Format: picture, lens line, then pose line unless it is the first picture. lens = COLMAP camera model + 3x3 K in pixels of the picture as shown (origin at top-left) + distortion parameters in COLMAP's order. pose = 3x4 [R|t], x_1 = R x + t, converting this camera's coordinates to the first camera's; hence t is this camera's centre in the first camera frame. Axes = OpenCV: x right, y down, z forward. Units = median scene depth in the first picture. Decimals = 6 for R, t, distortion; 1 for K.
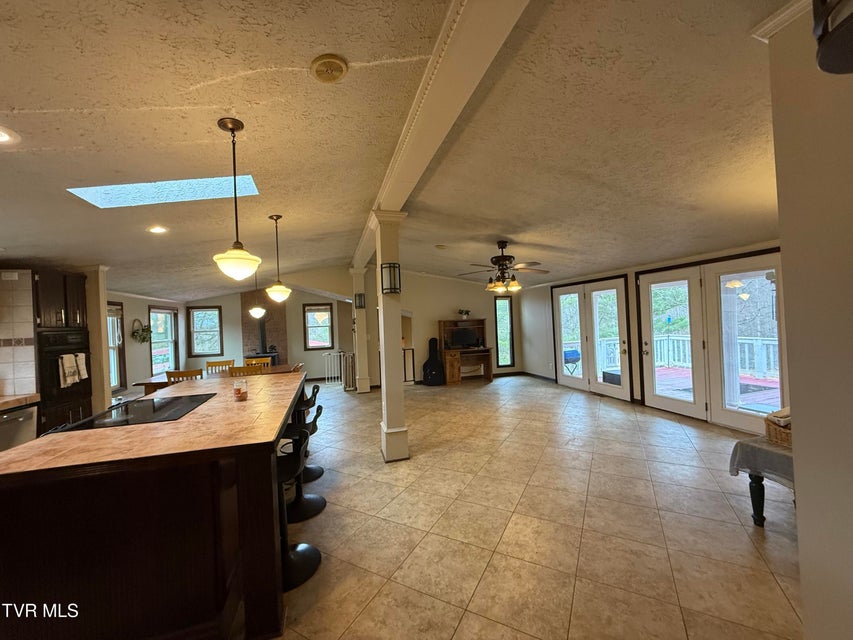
lens RADIAL K [[337.9, 0, 426.5], [0, 337.9, 319.2], [0, 0, 1]] dist [-0.003055, 0.000425]
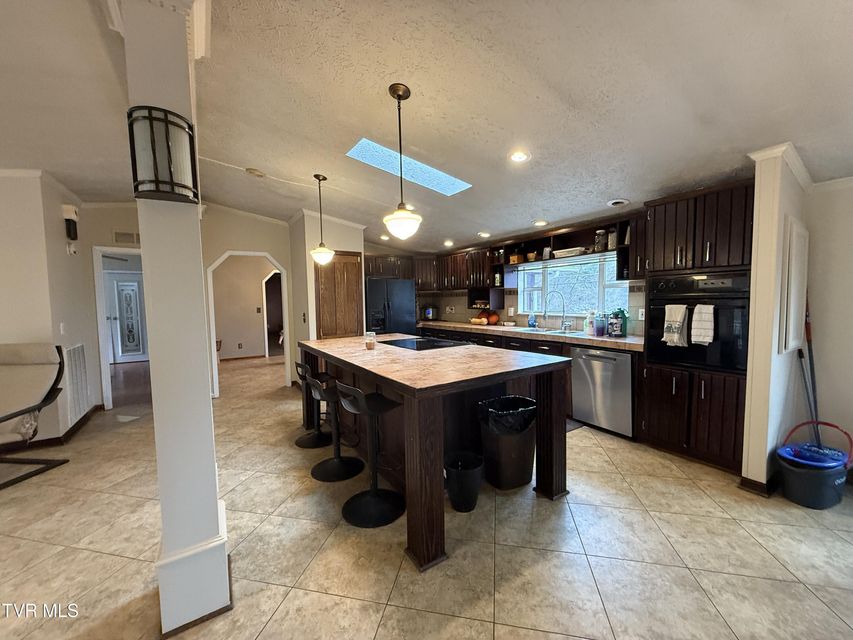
lens RADIAL K [[337.9, 0, 425.4], [0, 337.9, 322.4], [0, 0, 1]] dist [-0.003055, 0.000425]
pose [[-0.954844, 0.078837, -0.286457, -0.178487], [0.060416, 0.995529, 0.072602, 0.032884], [0.290900, 0.052017, -0.955339, 0.969741]]
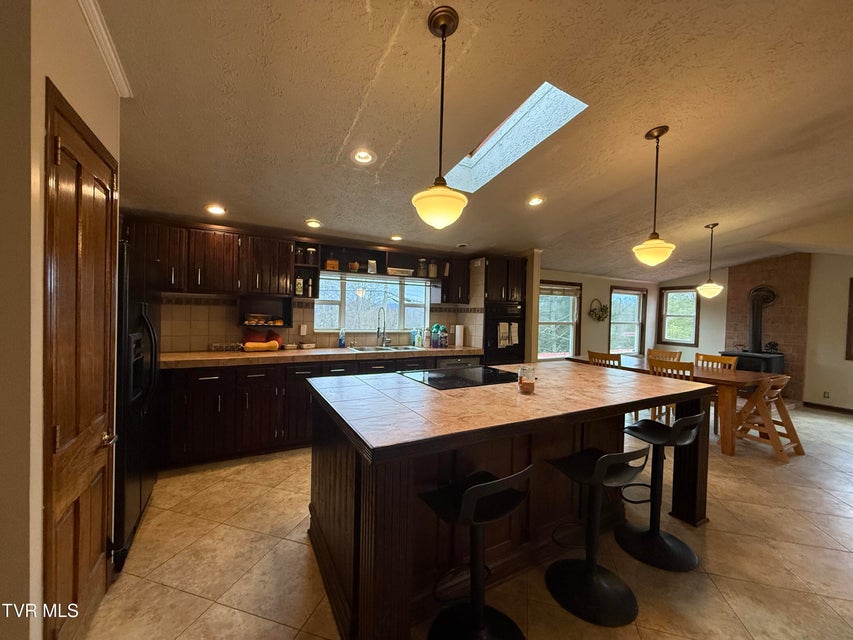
lens RADIAL K [[337.9, 0, 426.4], [0, 337.9, 320.1], [0, 0, 1]] dist [-0.003055, 0.000425]
pose [[0.217262, 0.068060, -0.973738, 0.063943], [-0.026680, 0.997608, 0.063776, 0.013667], [0.975749, 0.012123, 0.218558, 0.271287]]
